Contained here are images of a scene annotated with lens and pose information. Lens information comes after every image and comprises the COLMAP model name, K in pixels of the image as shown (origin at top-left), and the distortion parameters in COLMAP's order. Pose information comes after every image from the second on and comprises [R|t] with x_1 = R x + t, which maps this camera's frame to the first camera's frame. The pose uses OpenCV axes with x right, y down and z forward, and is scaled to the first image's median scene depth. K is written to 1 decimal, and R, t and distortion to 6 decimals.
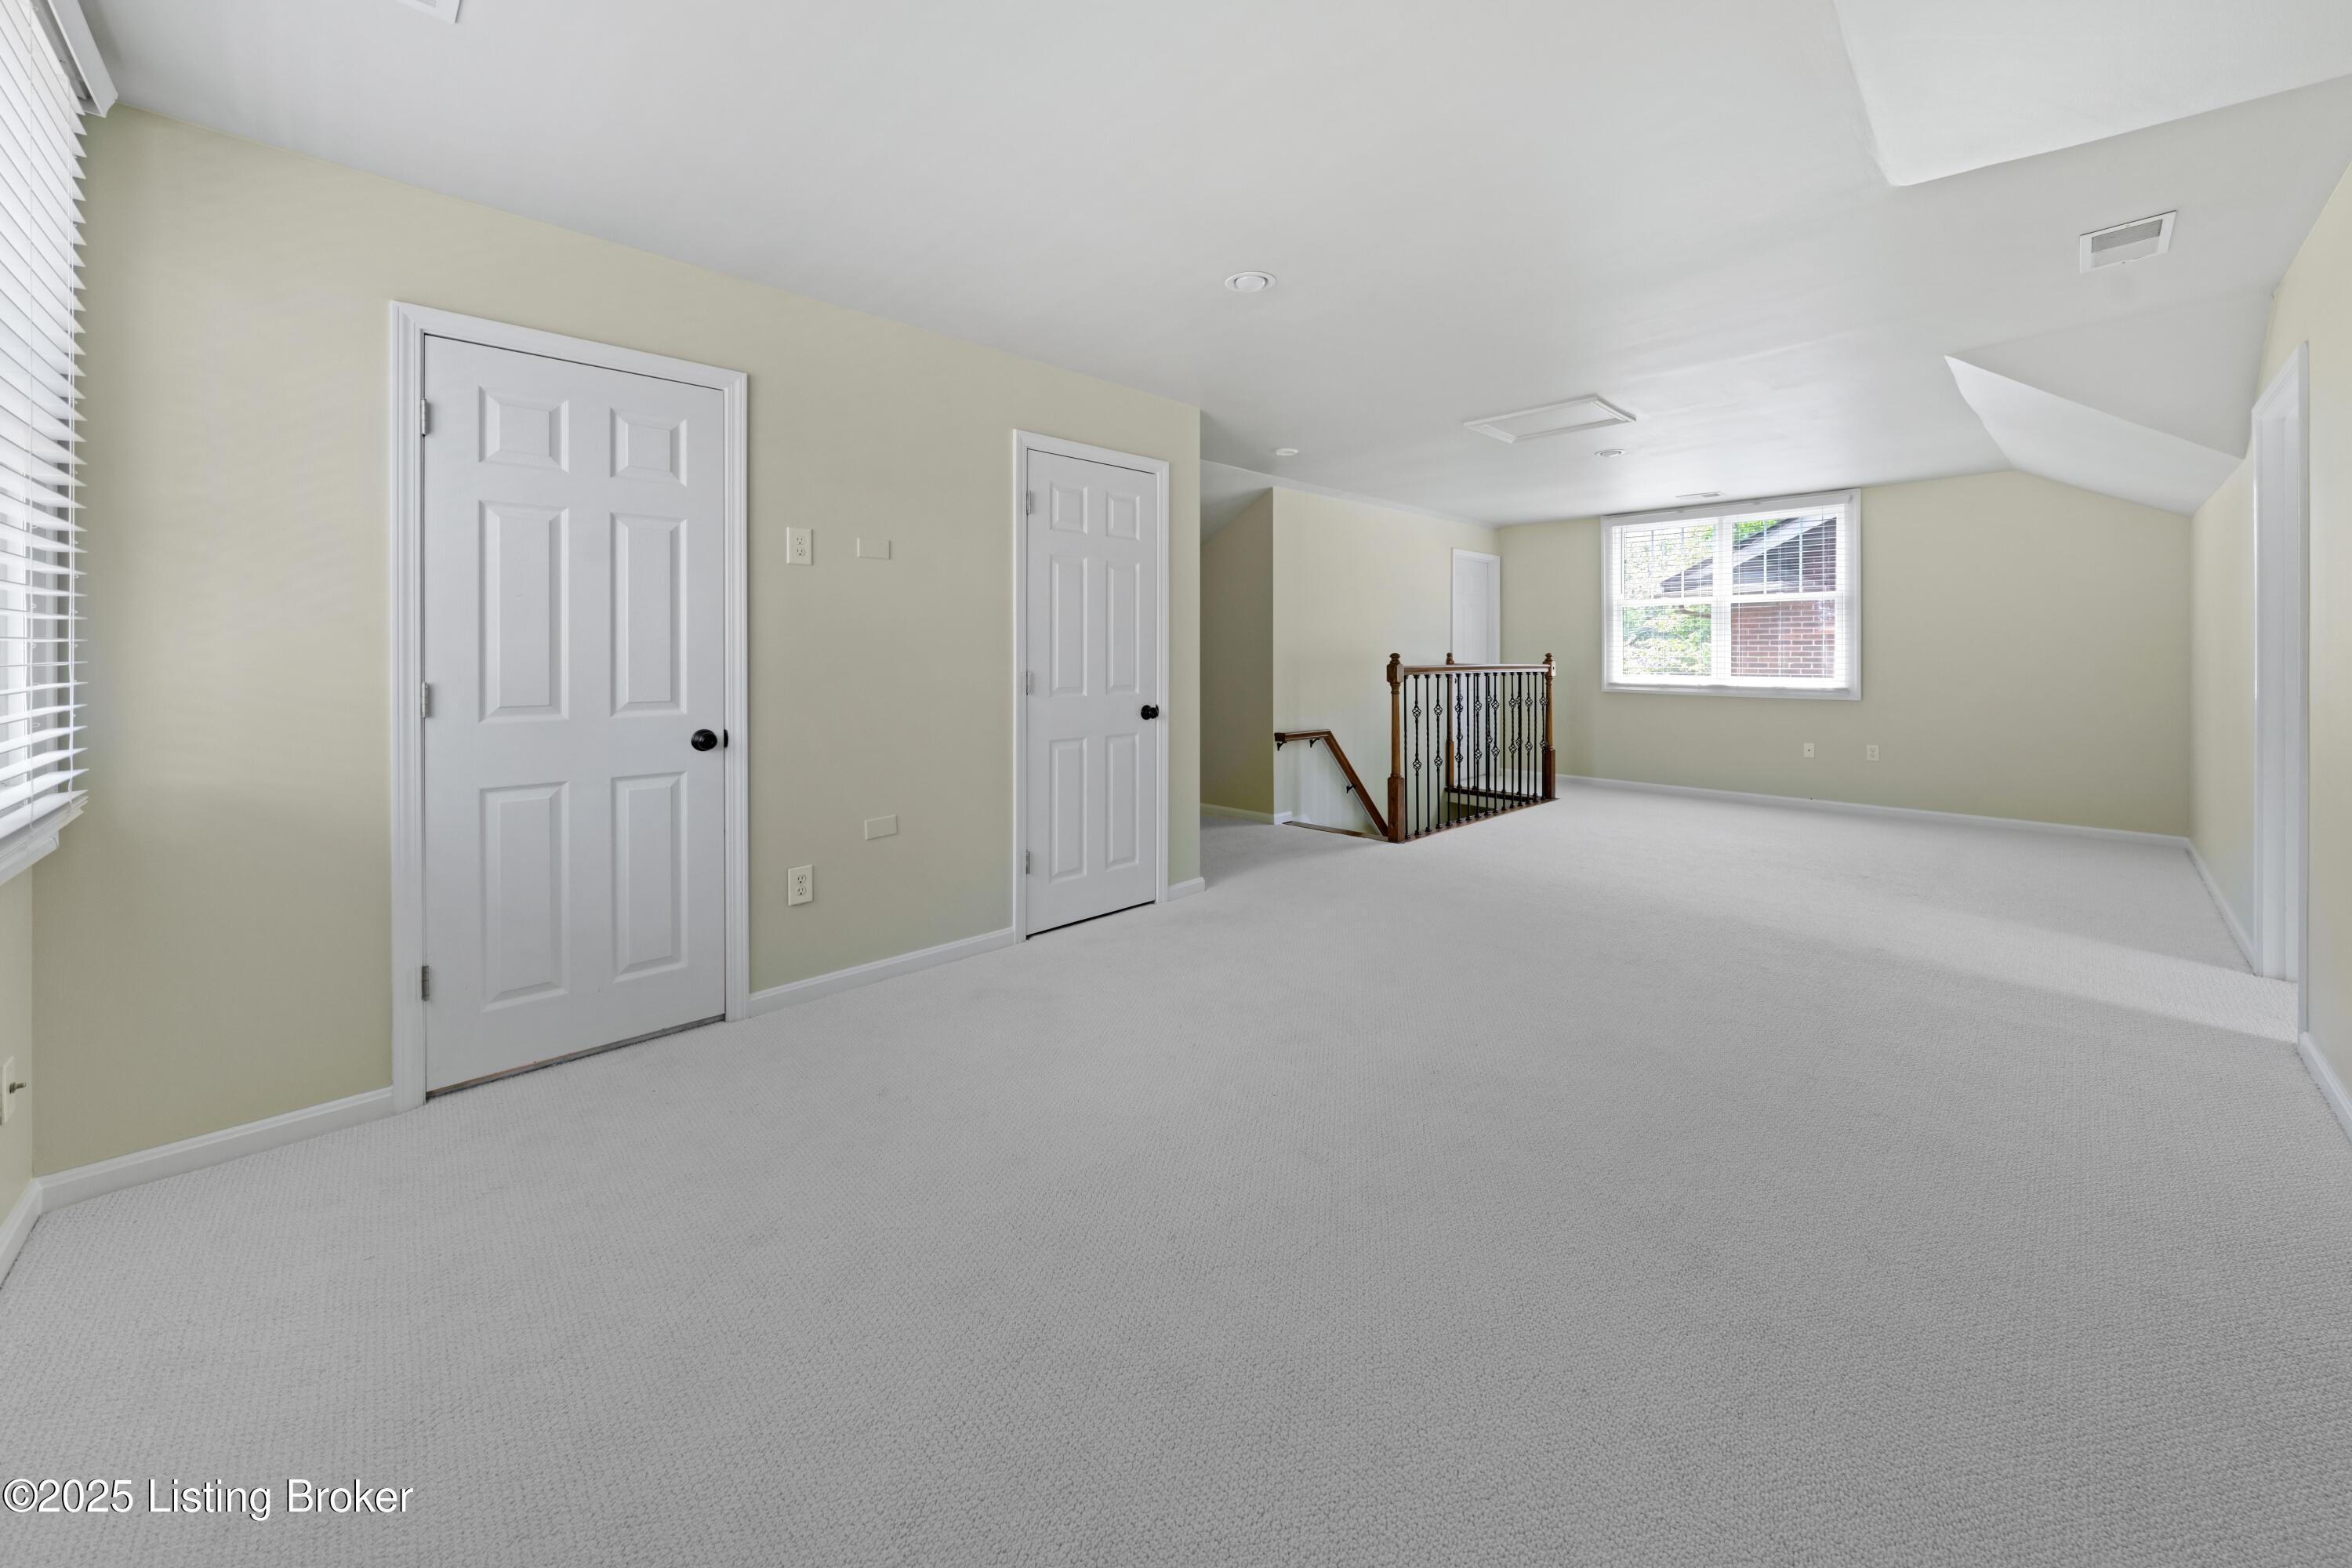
lens RADIAL K [[840.6, 0, 1171.6], [0, 840.6, 656.1], [0, 0, 1]] dist [0.000028, 0.000001]
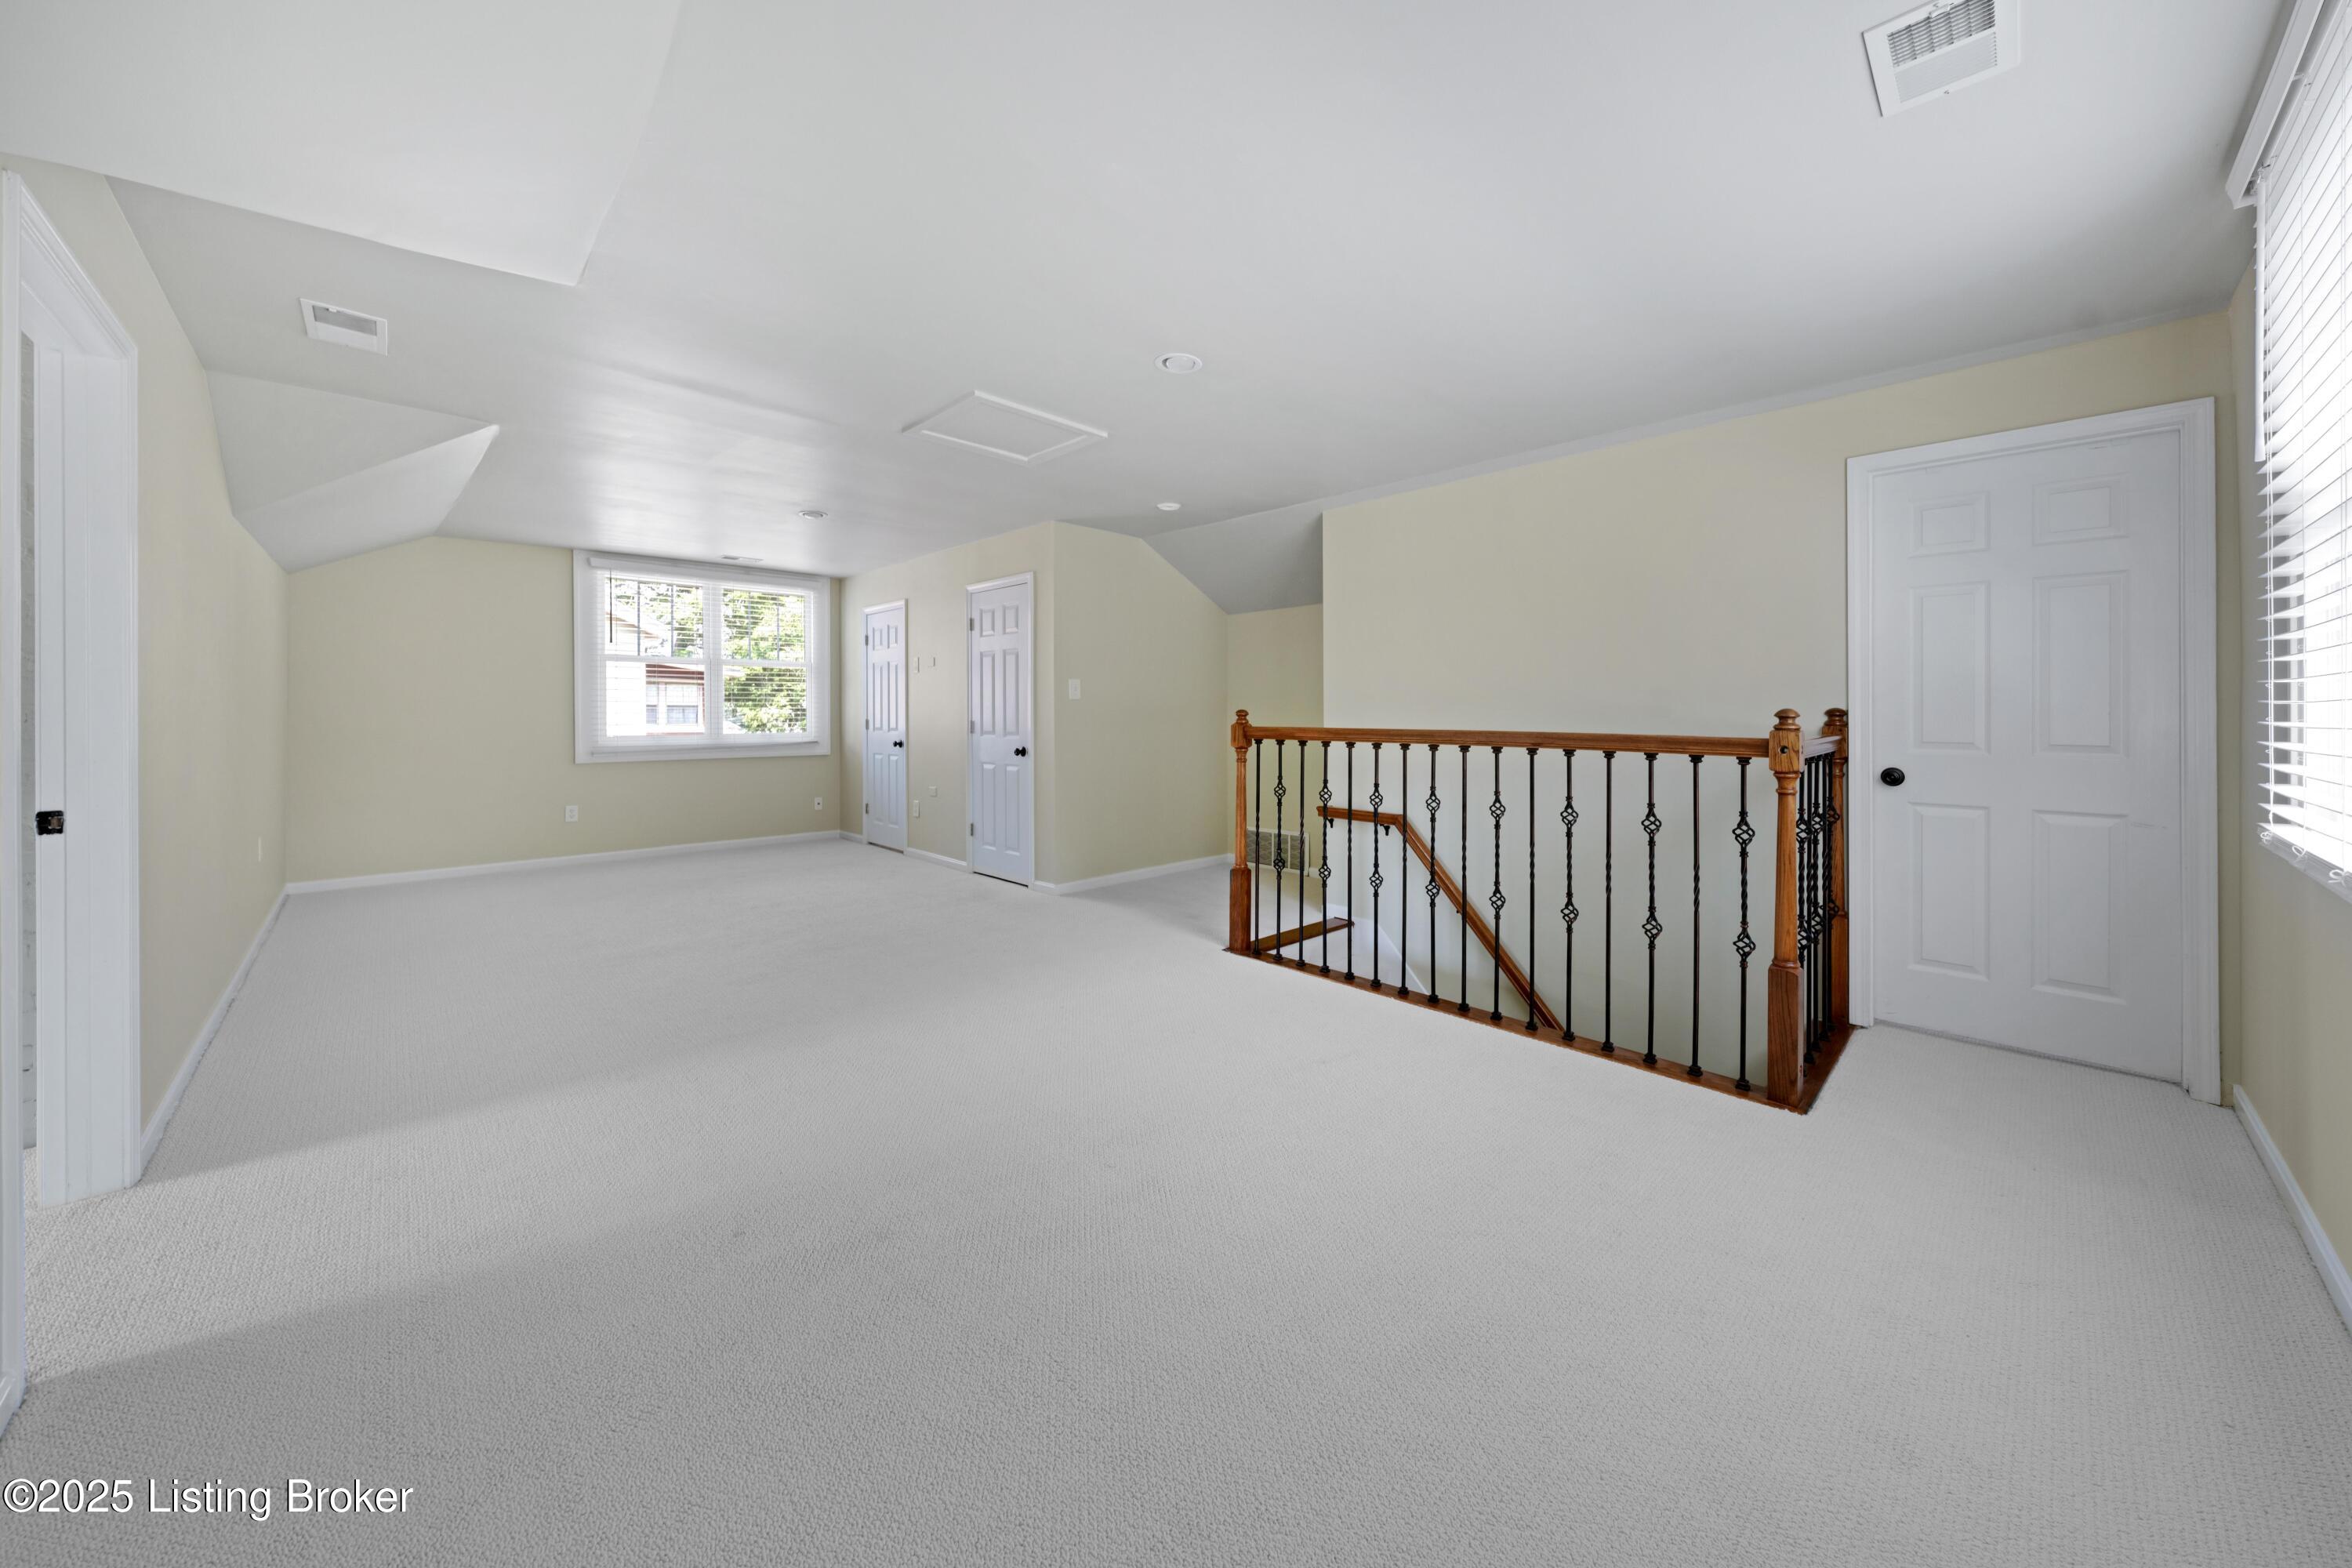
lens RADIAL K [[827.9, 0, 1184.8], [0, 827.9, 730.3], [0, 0, 1]] dist [0.000279, 0.000021]
pose [[0.015451, 0.021067, -0.999659, 1.044842], [-0.004819, 0.999768, 0.020995, 0.000316], [0.999869, 0.004493, 0.015549, 0.941169]]
